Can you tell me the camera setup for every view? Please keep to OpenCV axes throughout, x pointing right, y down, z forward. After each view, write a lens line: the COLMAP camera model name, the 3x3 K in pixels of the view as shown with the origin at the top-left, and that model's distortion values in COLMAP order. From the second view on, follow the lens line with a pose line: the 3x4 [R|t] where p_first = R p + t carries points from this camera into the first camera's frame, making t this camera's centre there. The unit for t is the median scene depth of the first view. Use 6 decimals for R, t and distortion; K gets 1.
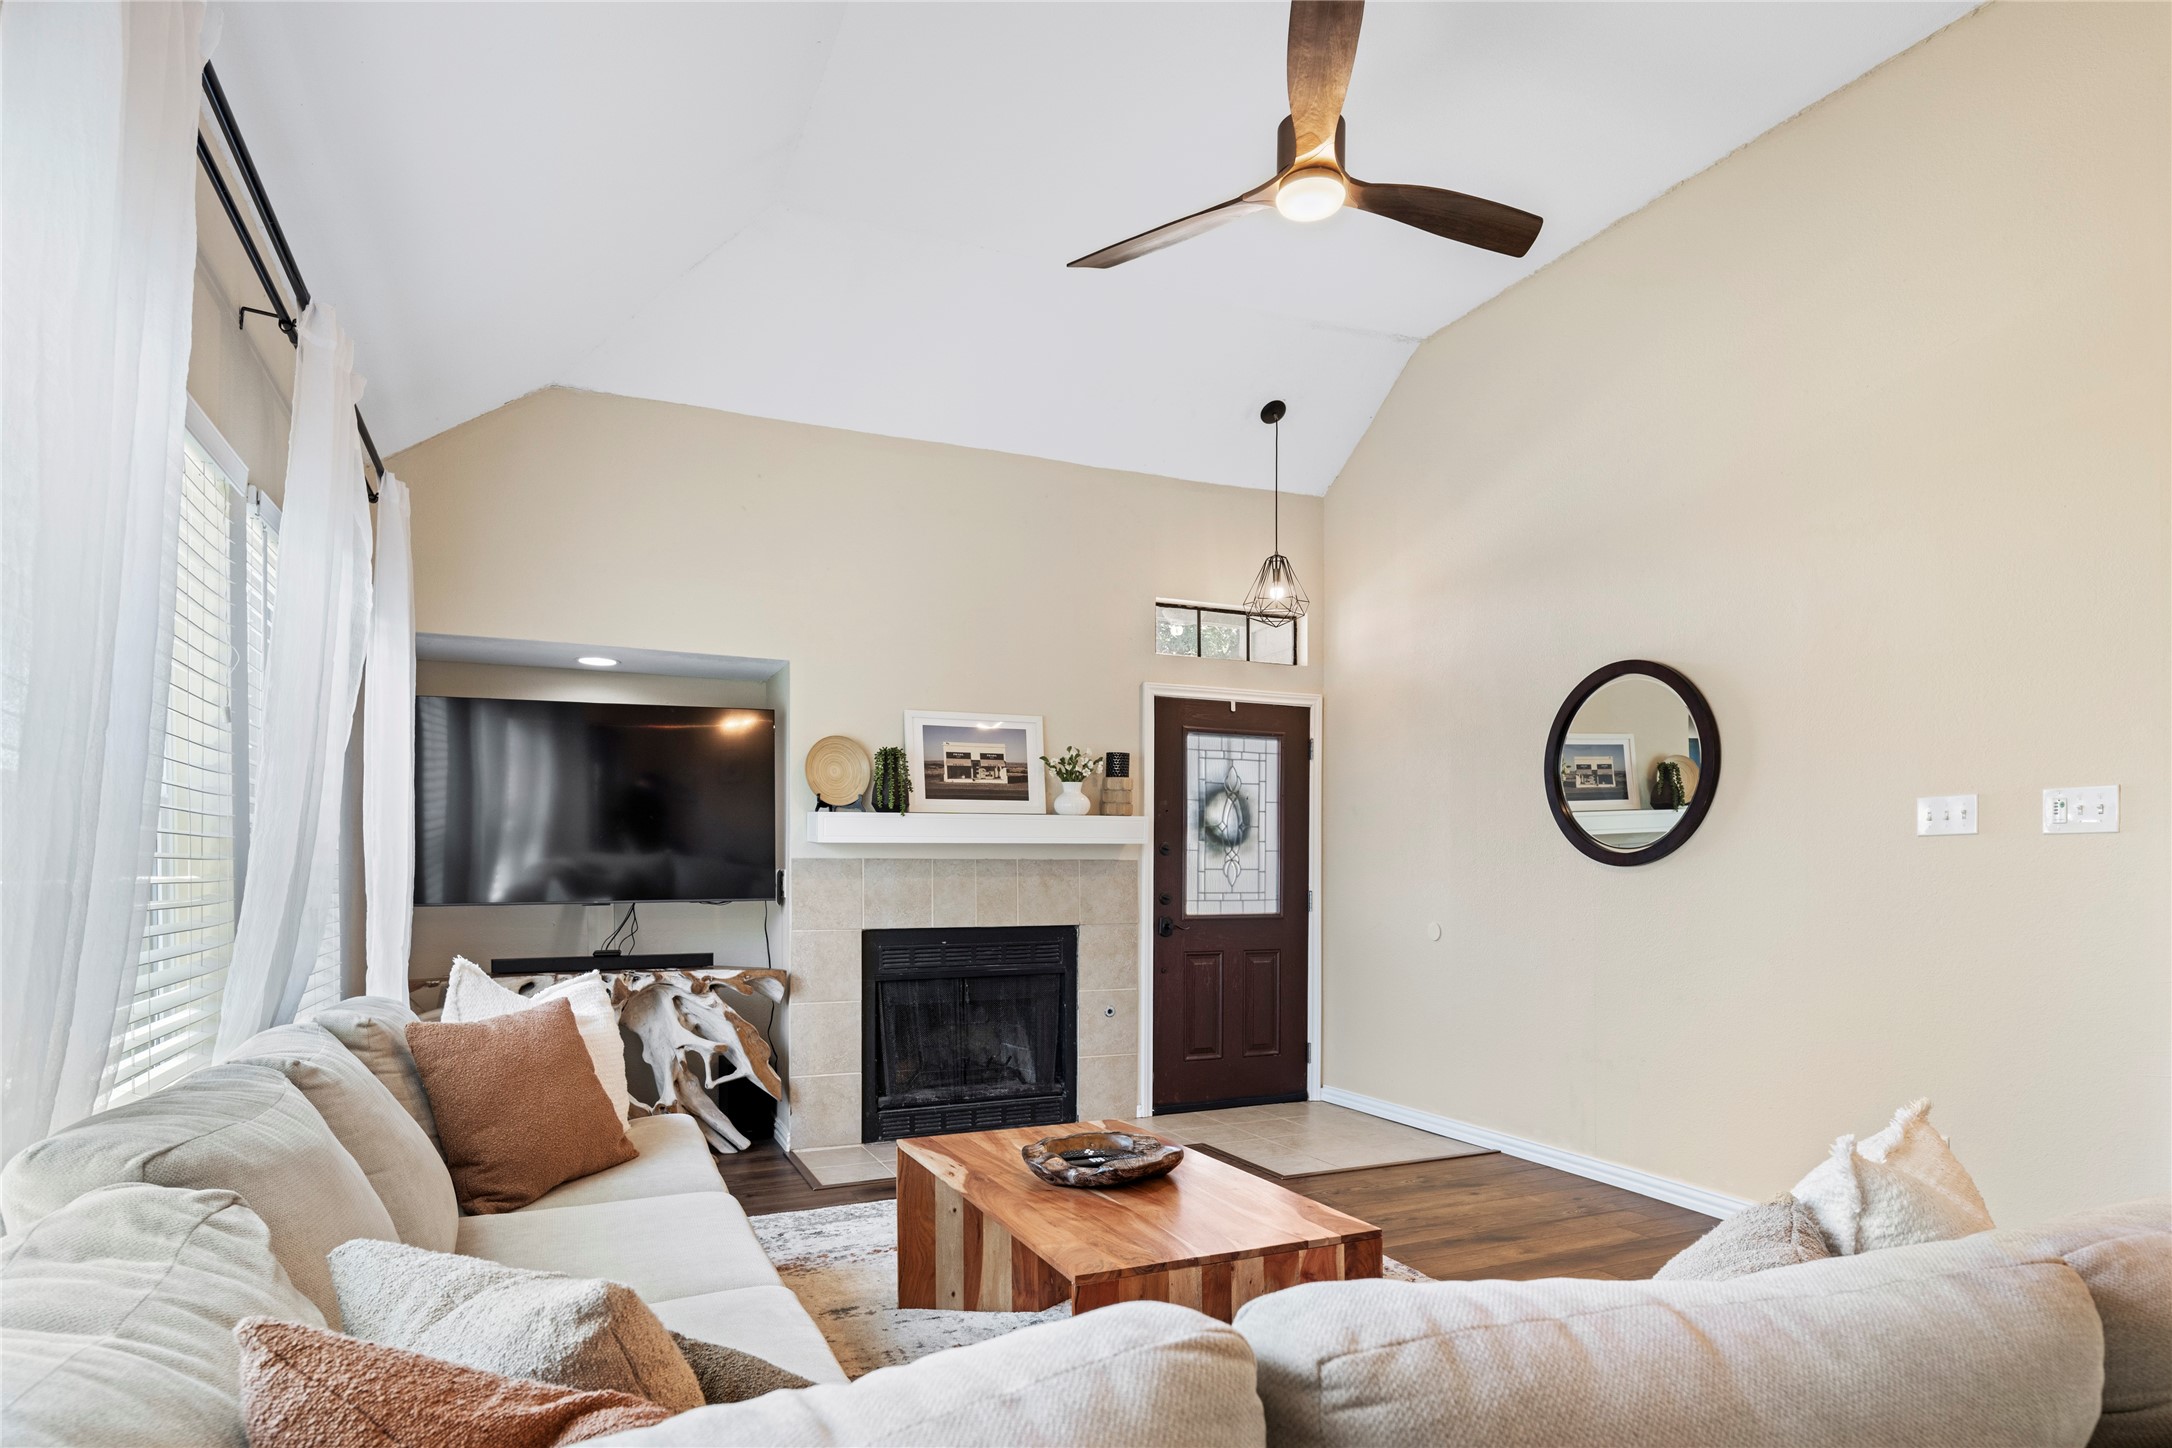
lens RADIAL K [[1185.0, 0, 1084.6], [0, 1185.0, 866.1], [0, 0, 1]] dist [-0.001412, -0.000463]
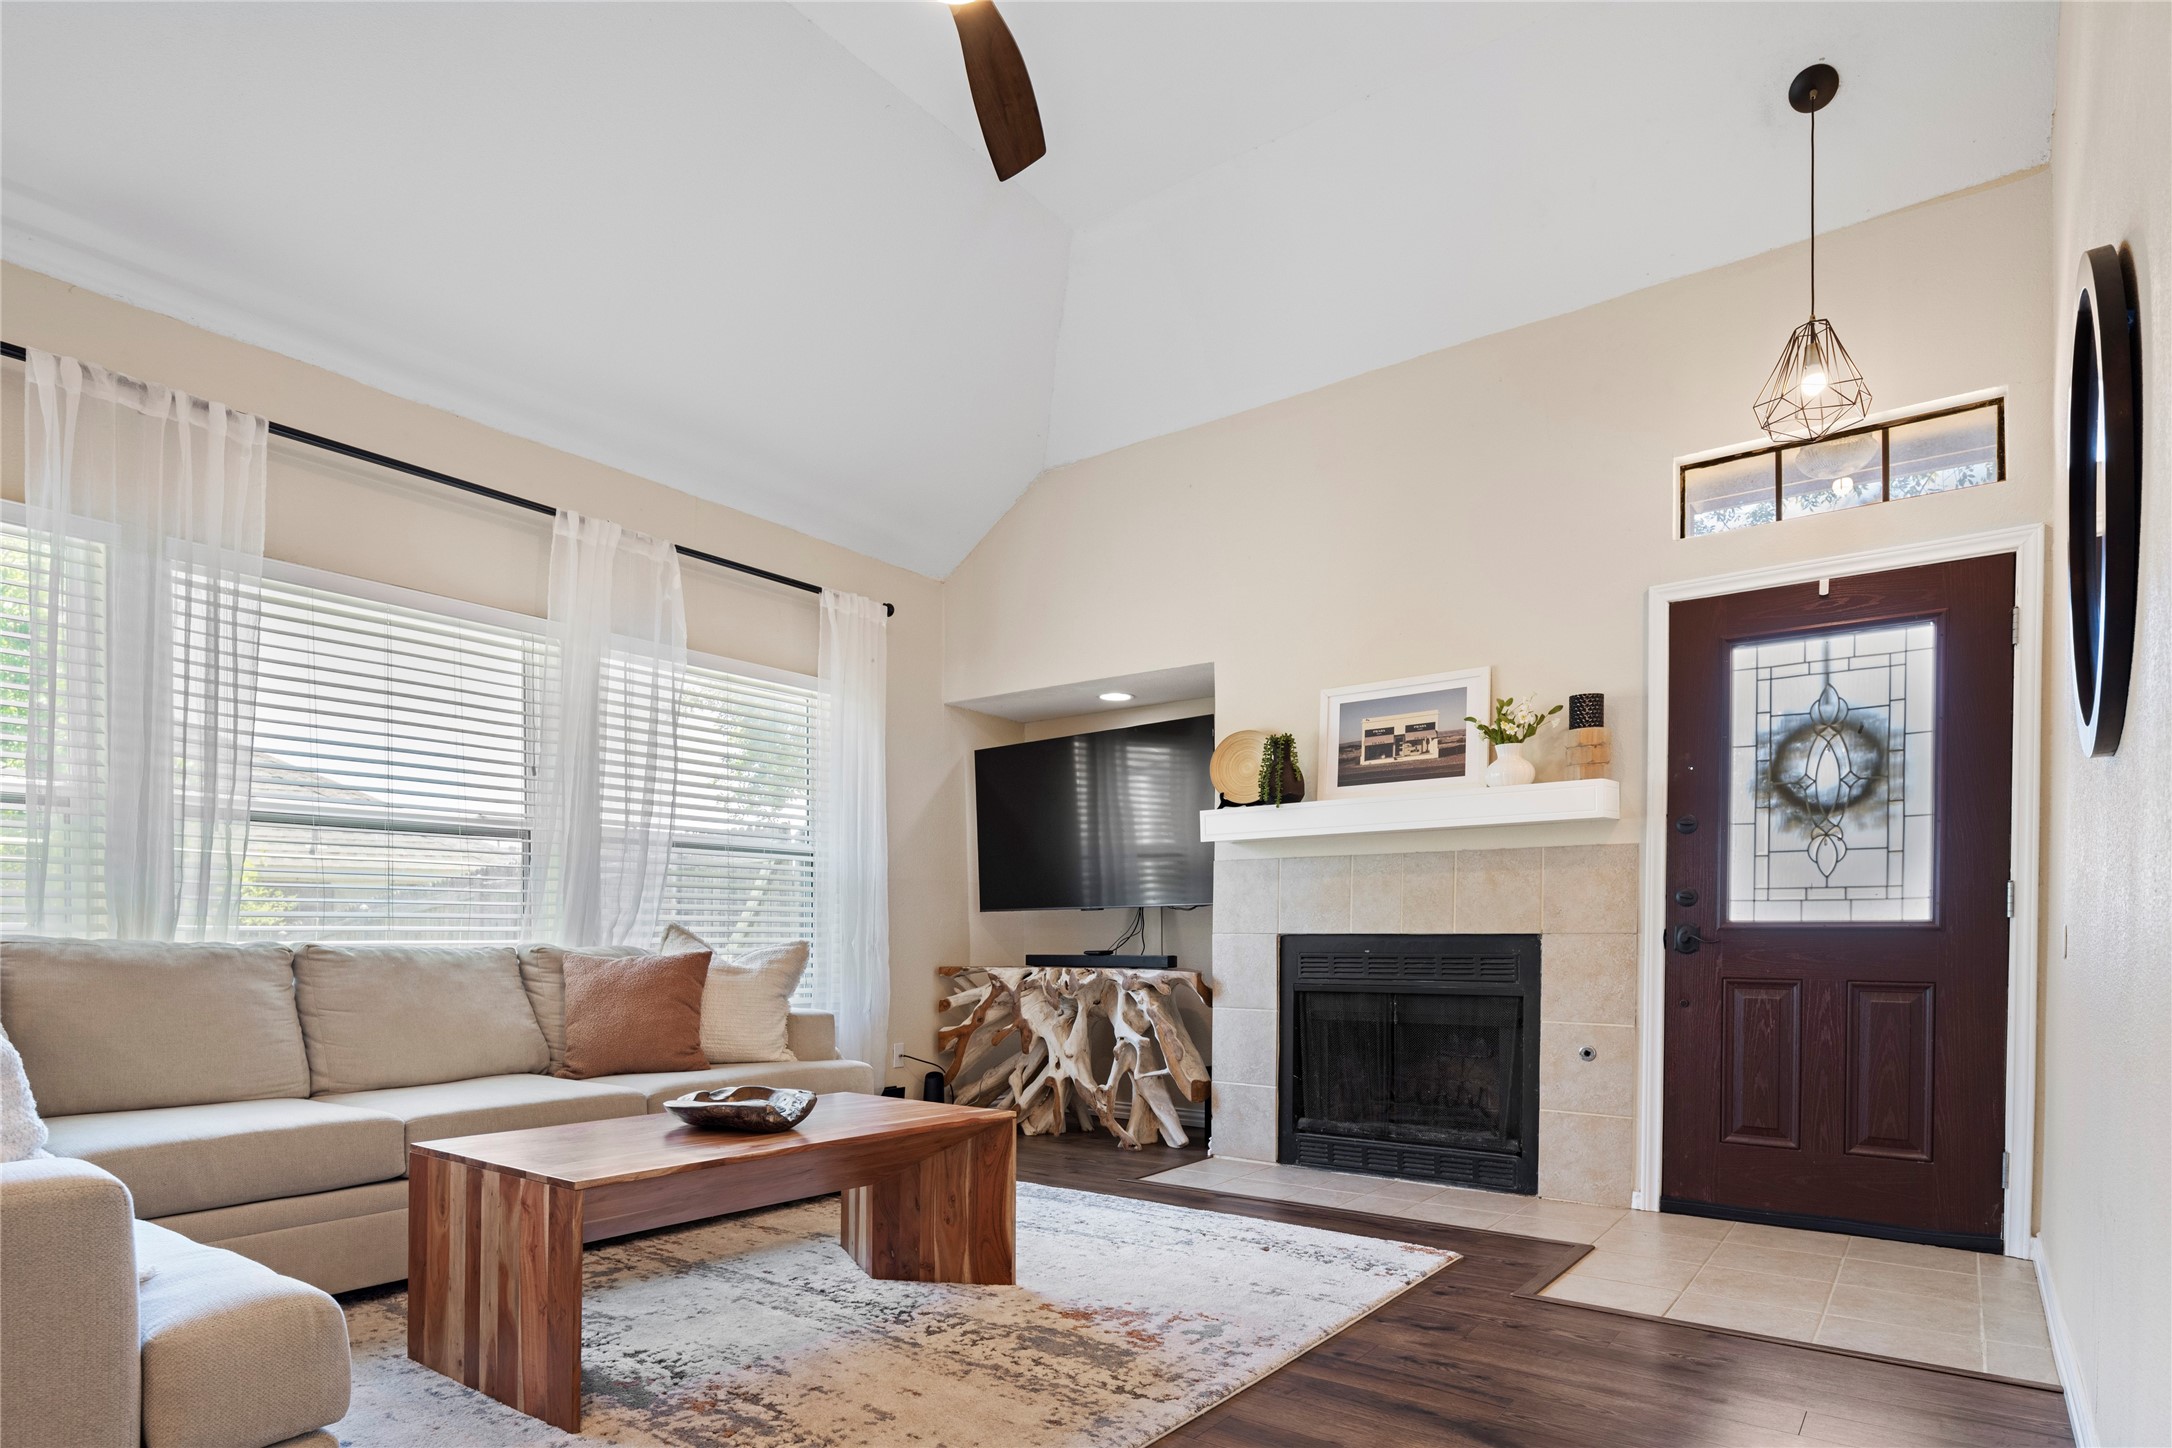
lens RADIAL K [[1194.5, 0, 1078.9], [0, 1194.5, 945.3], [0, 0, 1]] dist [-0.002971, -0.001134]
pose [[0.480473, 0.005560, -0.876992, 0.534173], [0.002366, 0.999968, 0.007635, 0.051872], [0.877006, -0.005743, 0.480445, 0.390106]]
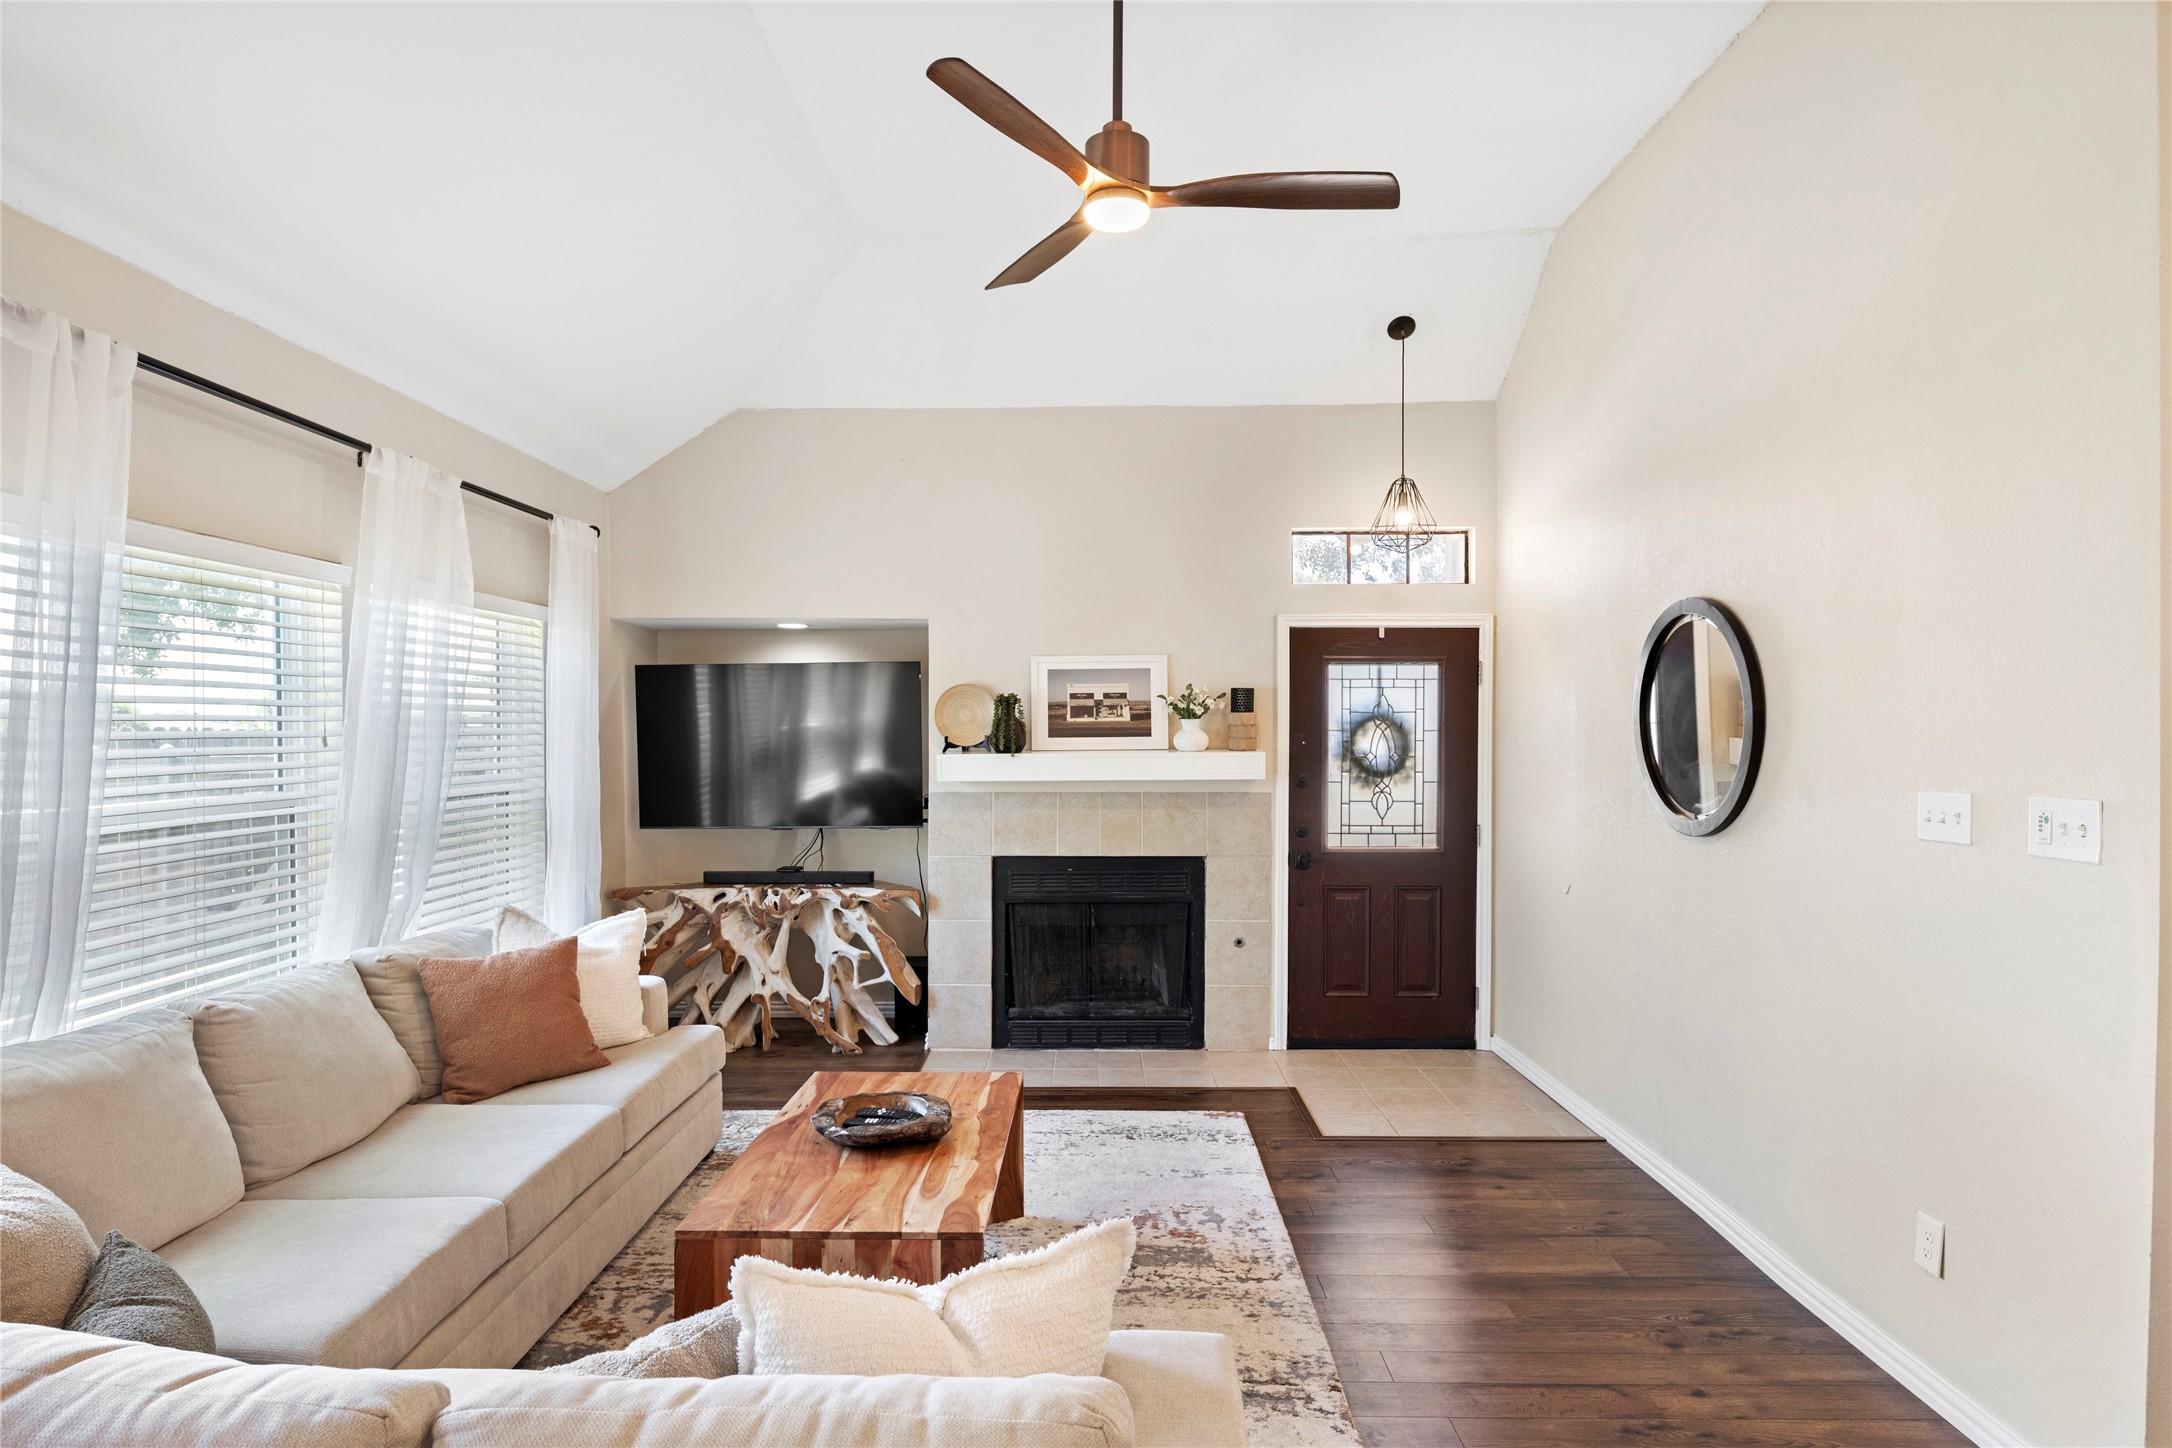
lens RADIAL K [[1180.4, 0, 1086.0], [0, 1180.4, 724.0], [0, 0, 1]] dist [-0.001349, -0.000649]
pose [[0.907479, -0.002000, -0.420092, 0.340364], [0.002091, 0.999998, -0.000244, -0.066659], [0.420092, -0.000657, 0.907481, 0.030050]]
